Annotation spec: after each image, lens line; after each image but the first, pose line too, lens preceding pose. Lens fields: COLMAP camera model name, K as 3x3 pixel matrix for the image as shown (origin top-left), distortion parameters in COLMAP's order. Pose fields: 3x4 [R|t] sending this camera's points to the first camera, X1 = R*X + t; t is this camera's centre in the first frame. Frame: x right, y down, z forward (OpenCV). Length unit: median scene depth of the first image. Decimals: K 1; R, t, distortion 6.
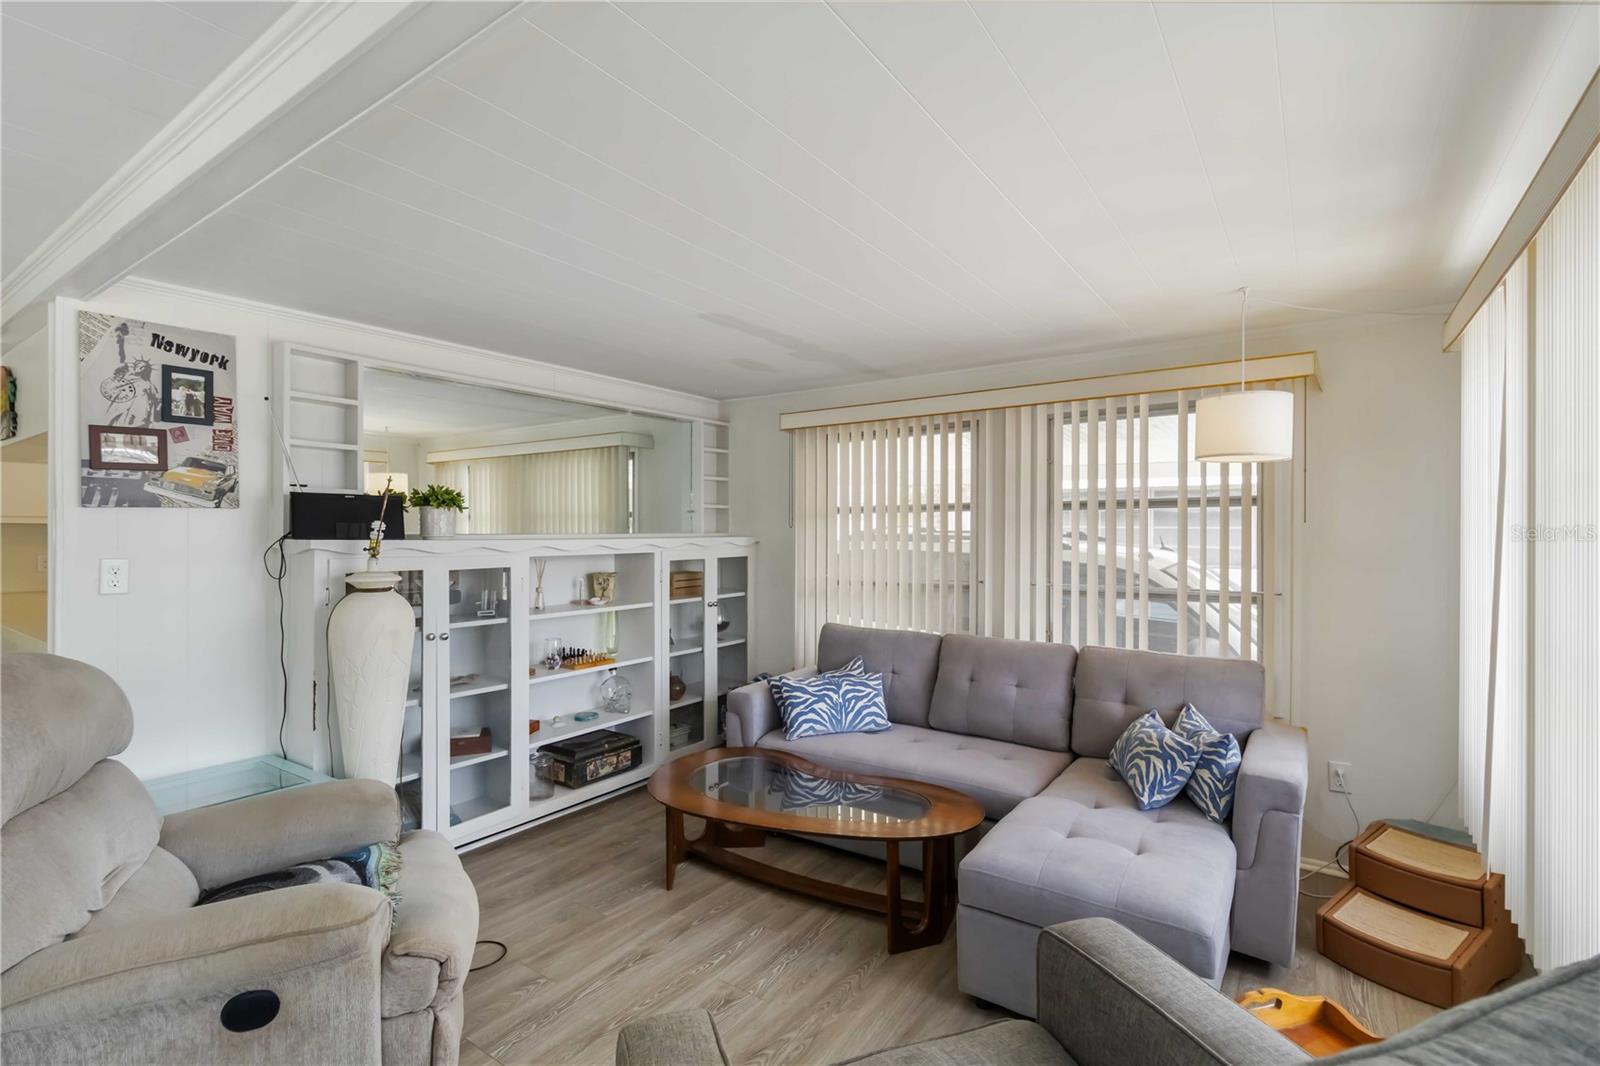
lens RADIAL K [[745.3, 0, 802.0], [0, 745.3, 529.5], [0, 0, 1]] dist [0.003757, 0.000614]
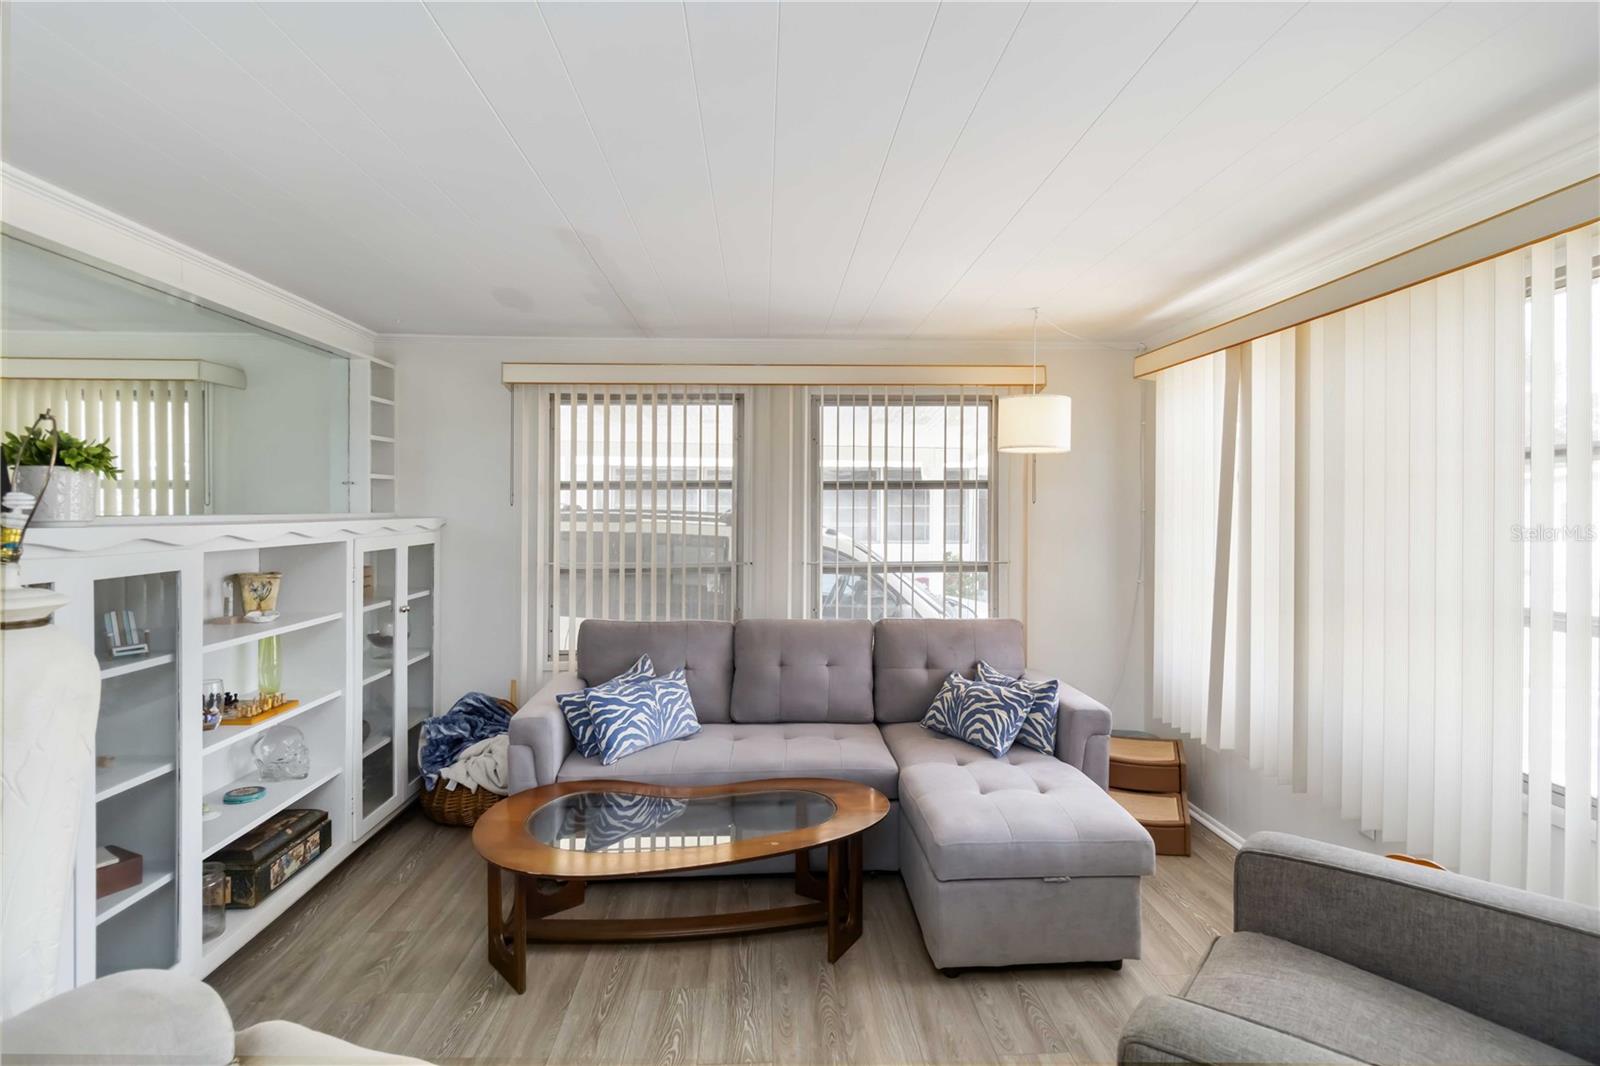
lens RADIAL K [[791.4, 0, 801.8], [0, 791.4, 516.4], [0, 0, 1]] dist [0.000438, -0.000266]
pose [[0.788201, -0.005134, 0.615396, -0.381203], [-0.001016, 0.999953, 0.009644, 0.000436], [-0.615416, -0.008226, 0.788159, 0.182084]]
